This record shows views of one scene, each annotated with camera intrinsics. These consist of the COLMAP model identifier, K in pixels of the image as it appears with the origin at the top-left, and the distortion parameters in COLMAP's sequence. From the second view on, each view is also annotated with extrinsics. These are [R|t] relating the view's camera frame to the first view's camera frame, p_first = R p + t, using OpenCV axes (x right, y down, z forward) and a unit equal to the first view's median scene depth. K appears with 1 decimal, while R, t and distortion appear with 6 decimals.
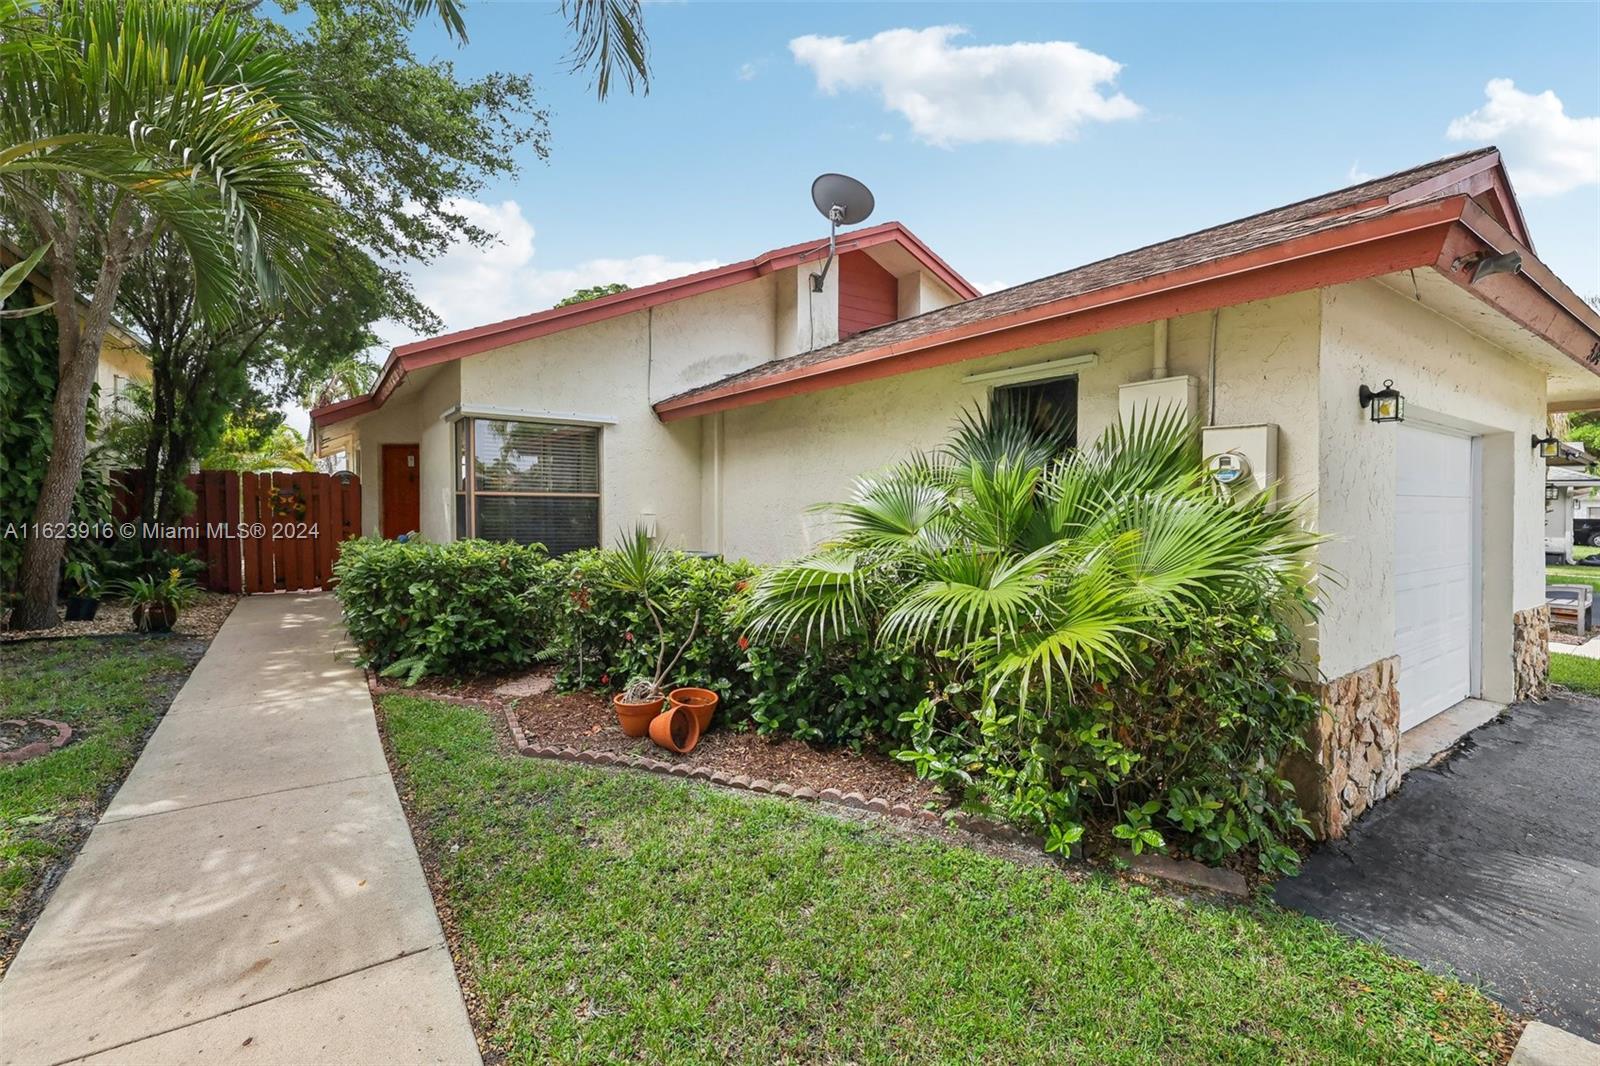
lens RADIAL K [[691.1, 0, 823.1], [0, 691.1, 524.1], [0, 0, 1]] dist [0.002601, -0.000352]
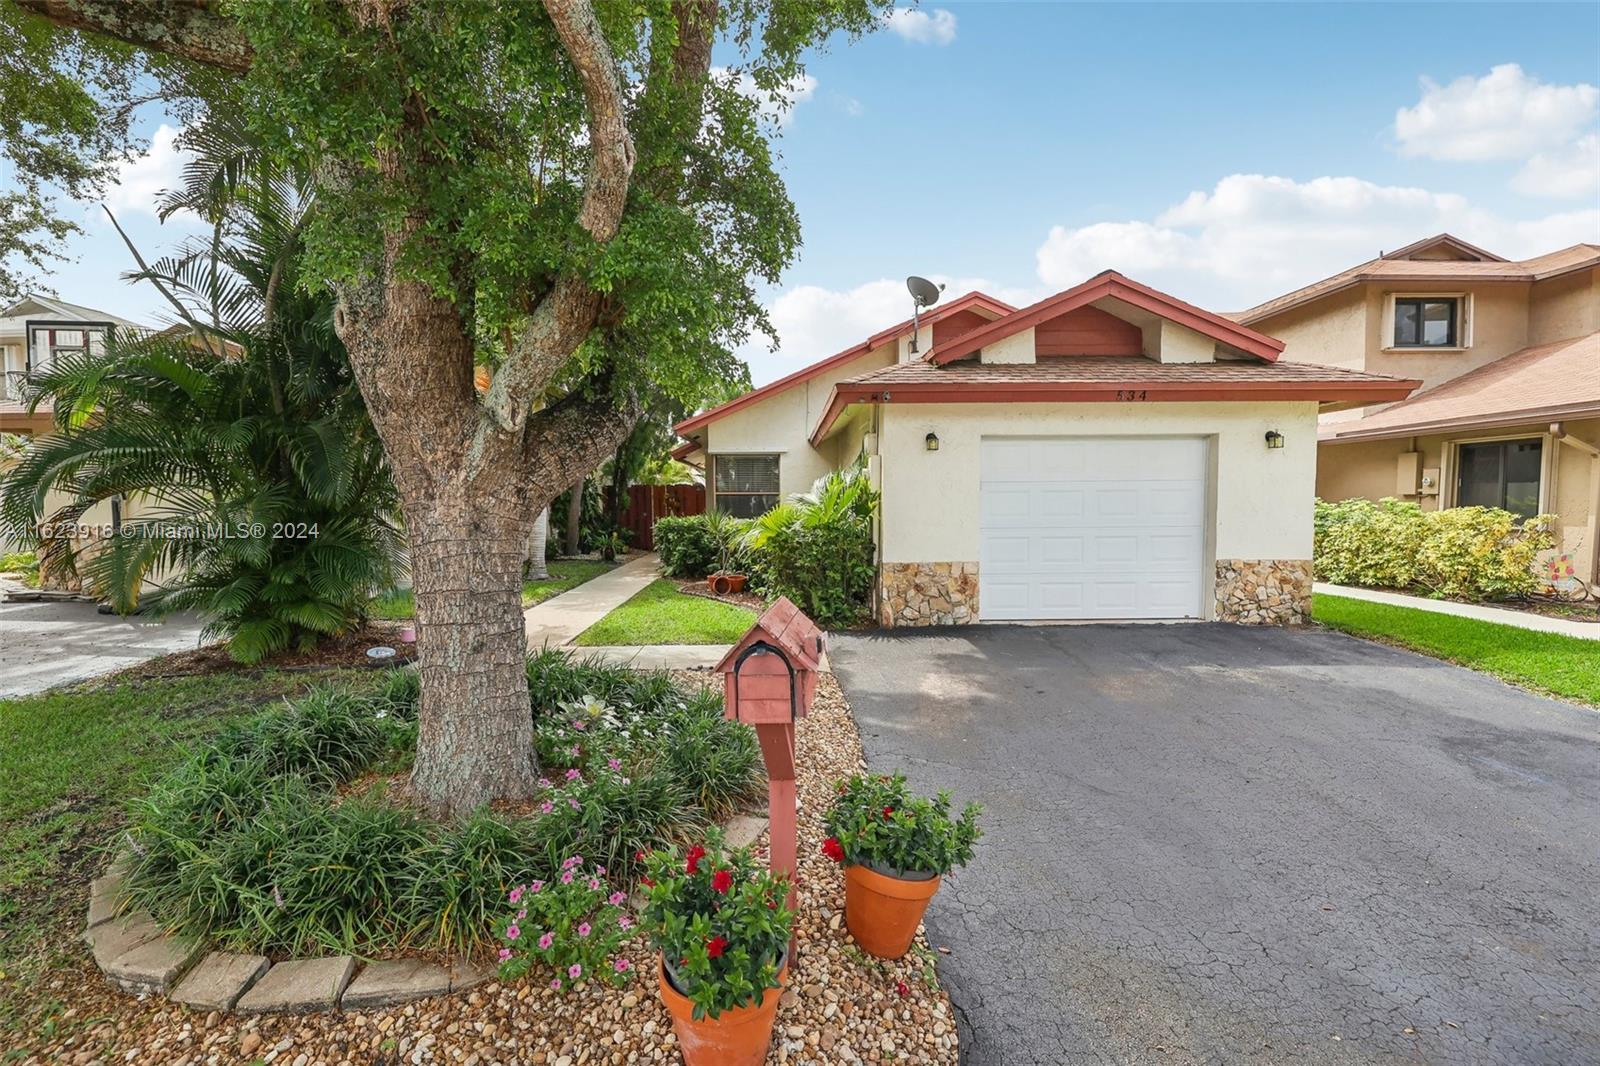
lens RADIAL K [[686.5, 0, 793.2], [0, 686.5, 530.0], [0, 0, 1]] dist [0.000315, -0.000085]
pose [[0.823431, 0.009897, -0.567330, 0.650752], [-0.008431, 0.999951, 0.005208, 0.040911], [0.567354, 0.000495, 0.823474, -0.385380]]
